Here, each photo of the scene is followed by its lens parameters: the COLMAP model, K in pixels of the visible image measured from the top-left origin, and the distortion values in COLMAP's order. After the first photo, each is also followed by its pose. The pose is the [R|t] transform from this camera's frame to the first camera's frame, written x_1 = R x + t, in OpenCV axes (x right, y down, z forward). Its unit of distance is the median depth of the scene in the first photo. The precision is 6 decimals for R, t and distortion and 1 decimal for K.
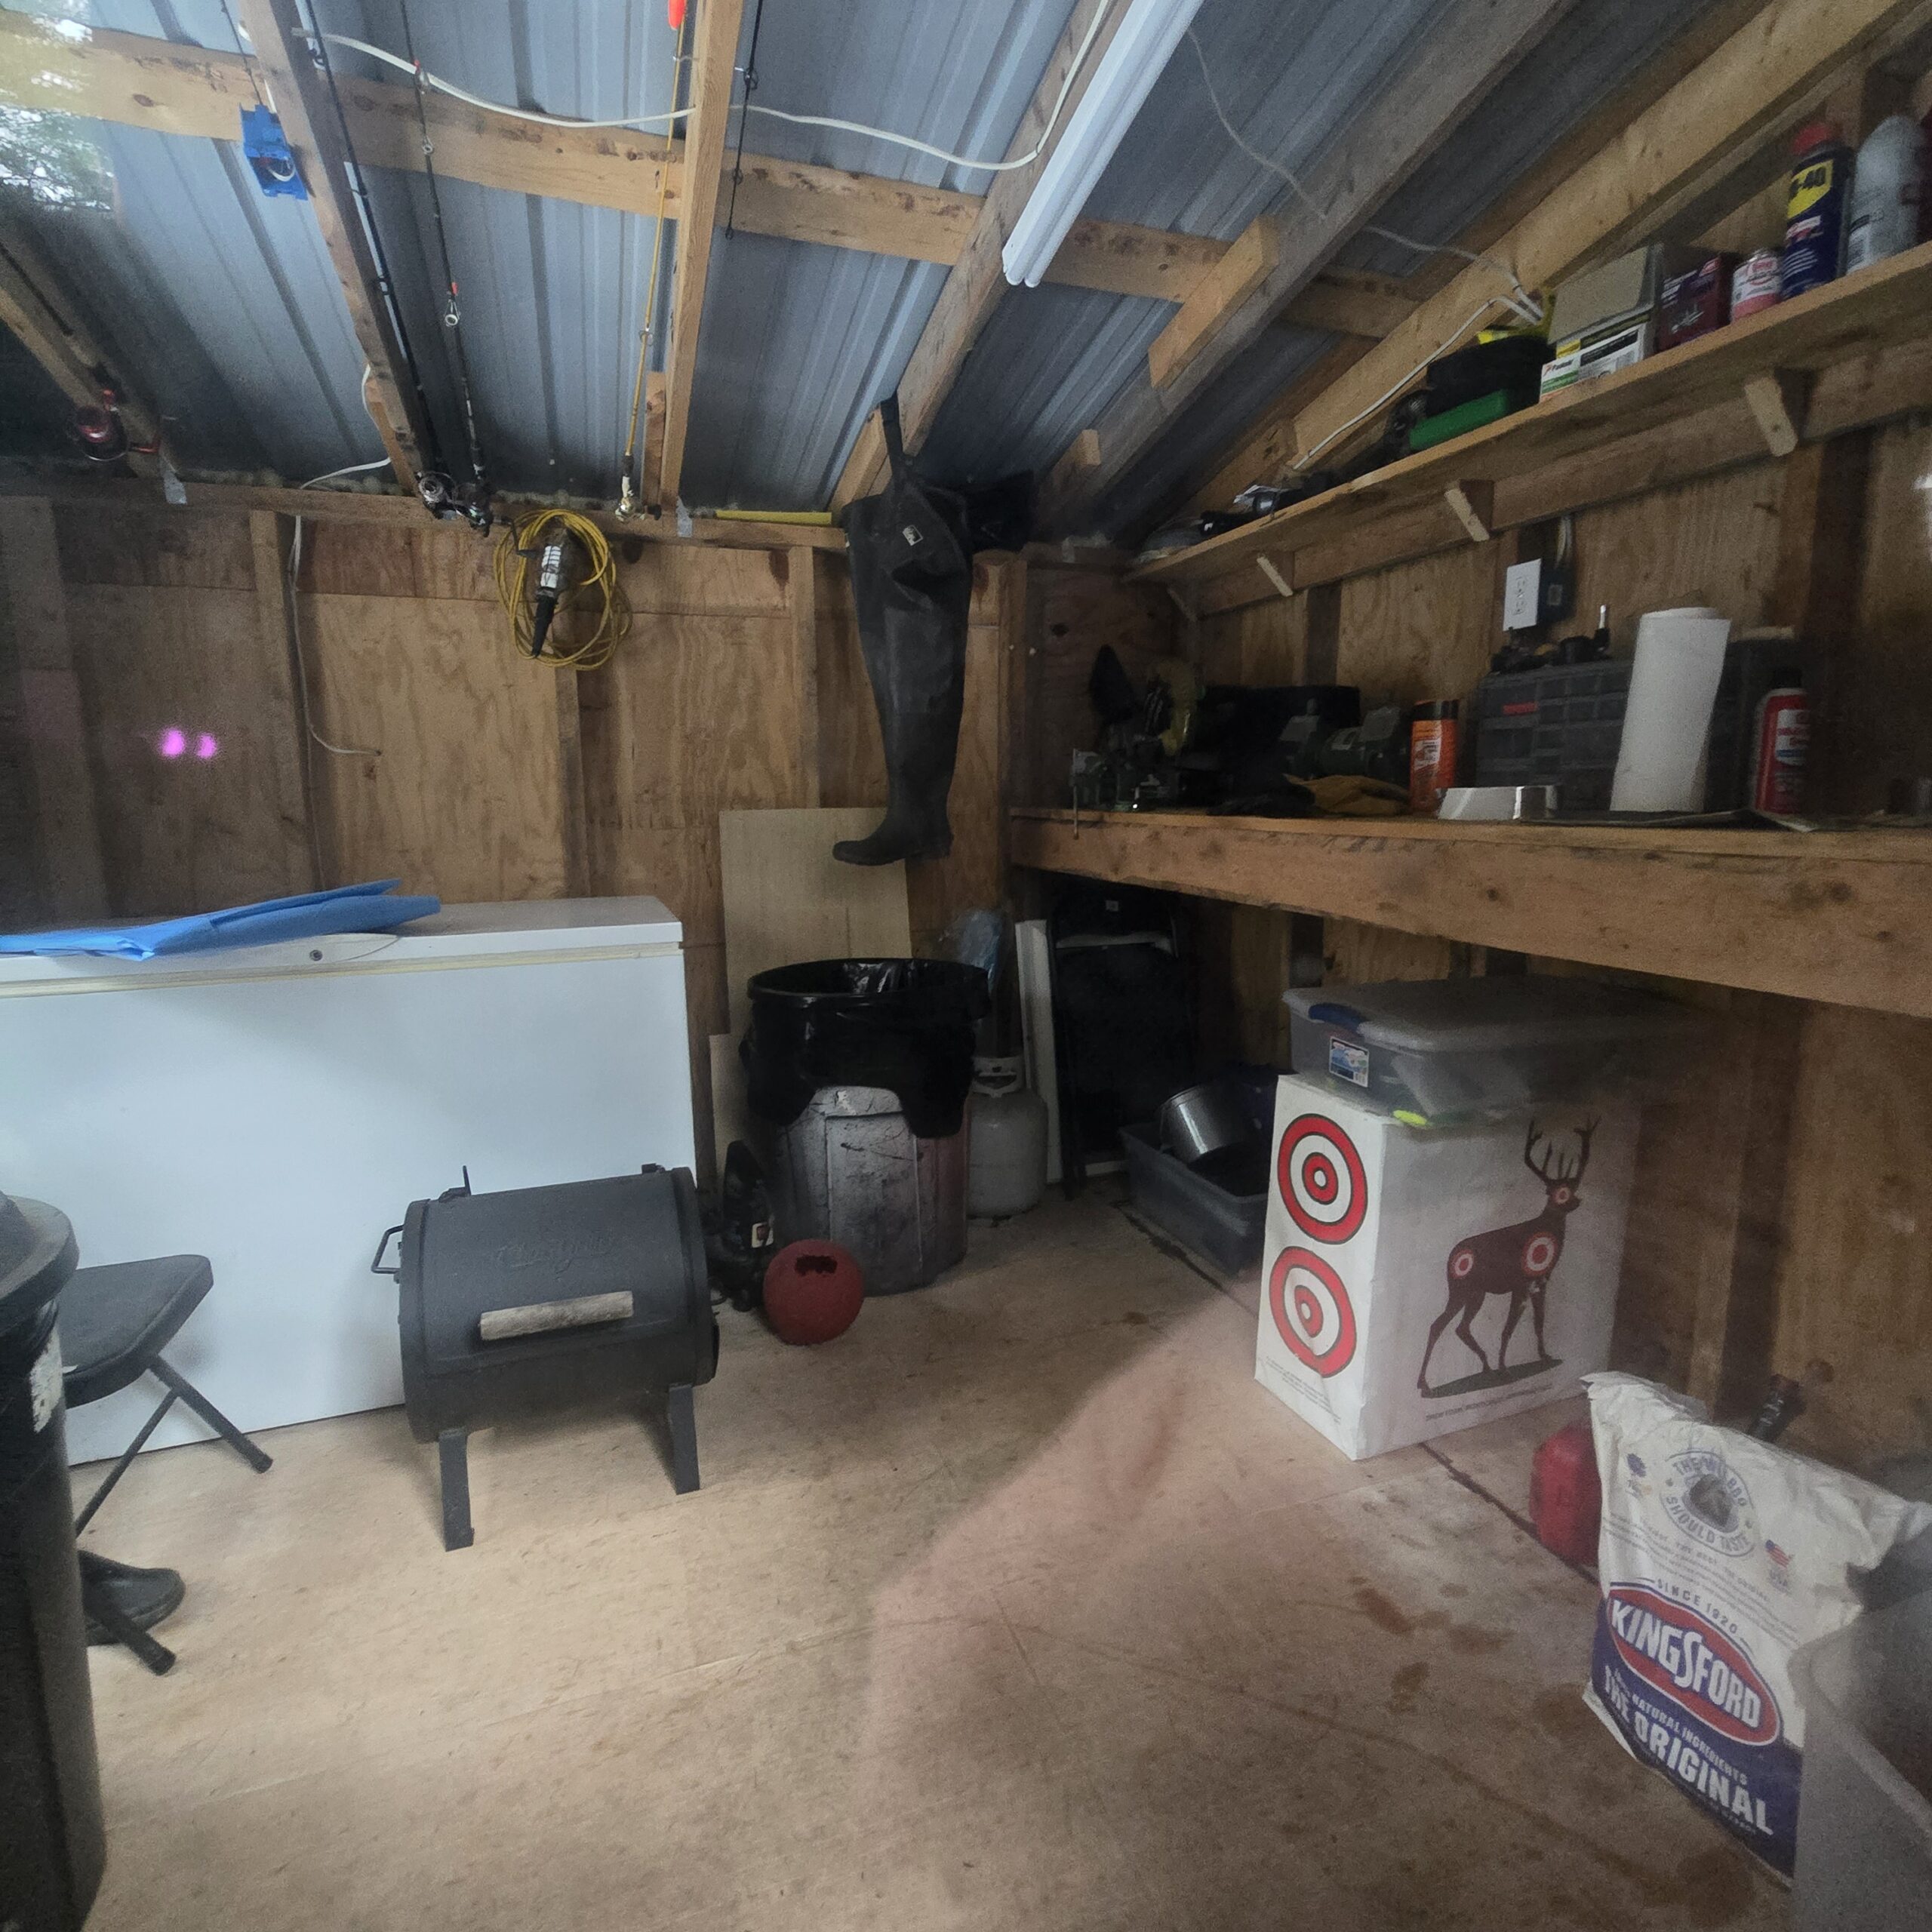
lens RADIAL K [[1043.3, 0, 960.3], [0, 1043.3, 959.0], [0, 0, 1]] dist [0.004208, -0.001803]
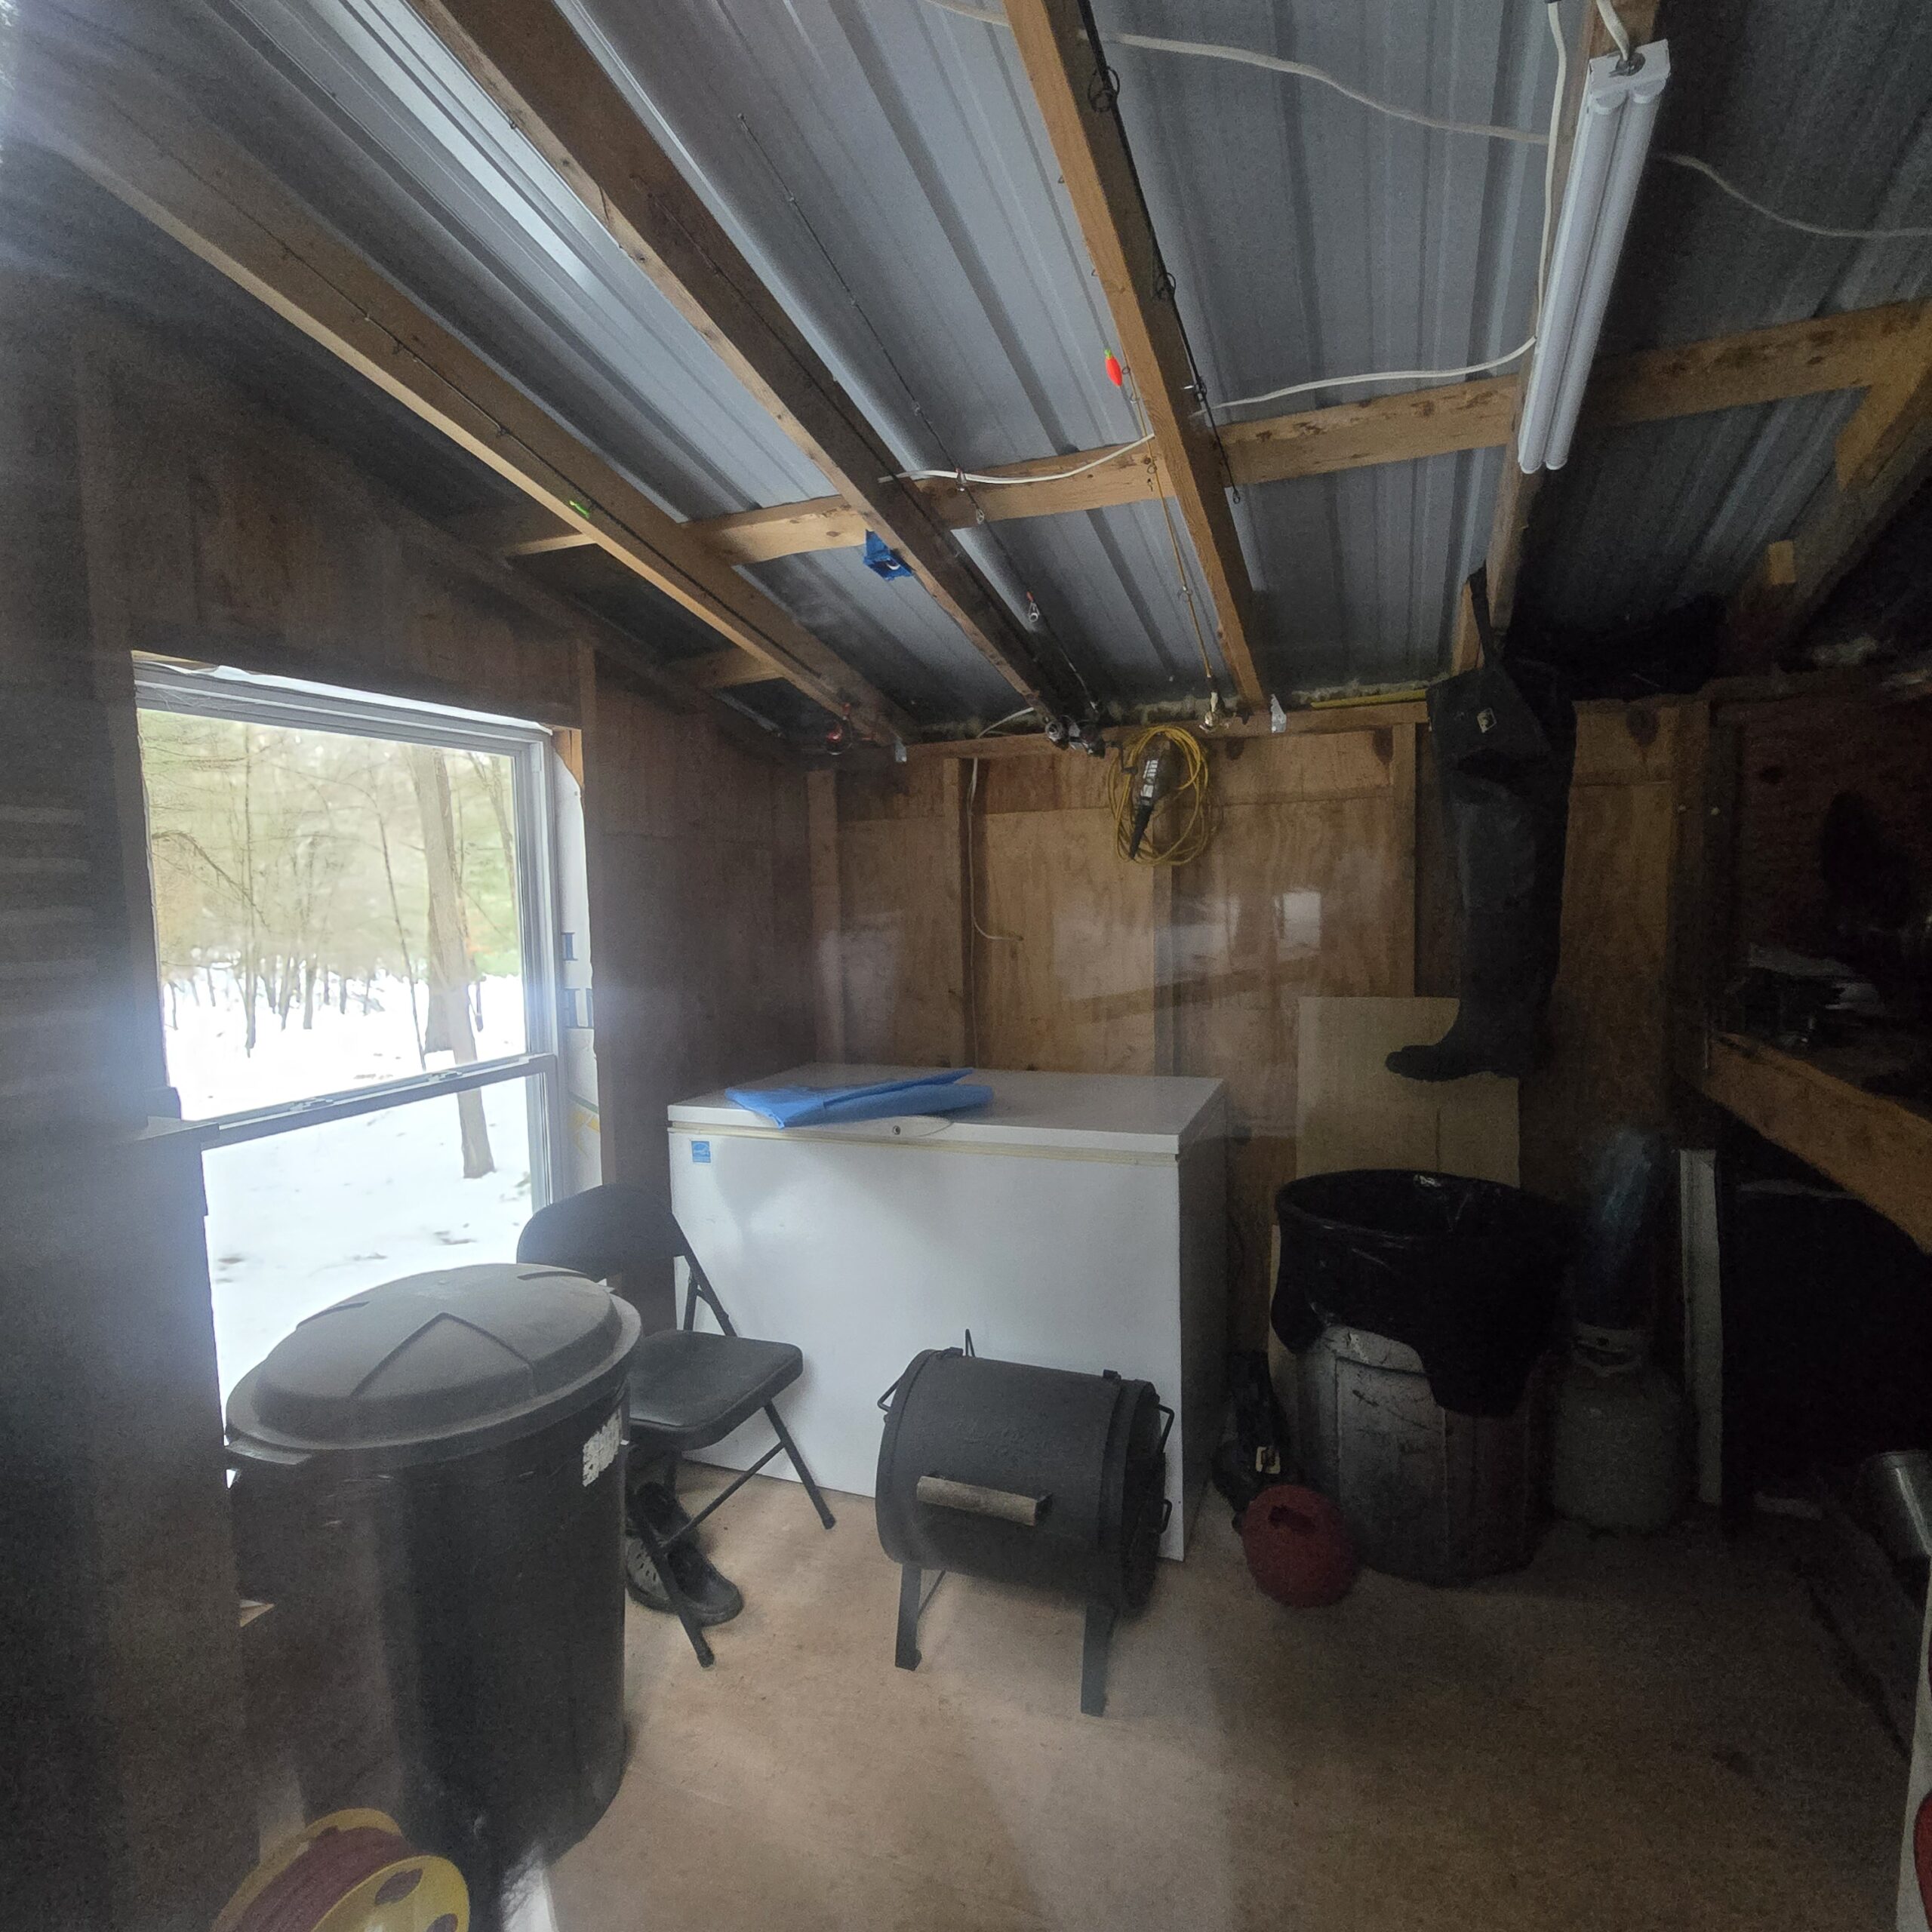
lens RADIAL K [[1043.3, 0, 960.2], [0, 1043.3, 969.2], [0, 0, 1]] dist [0.004208, -0.001803]
pose [[0.753153, 0.038107, -0.656741, 0.197538], [-0.088803, 0.995072, -0.044102, -0.109707], [0.651824, 0.091536, 0.752825, 0.053767]]
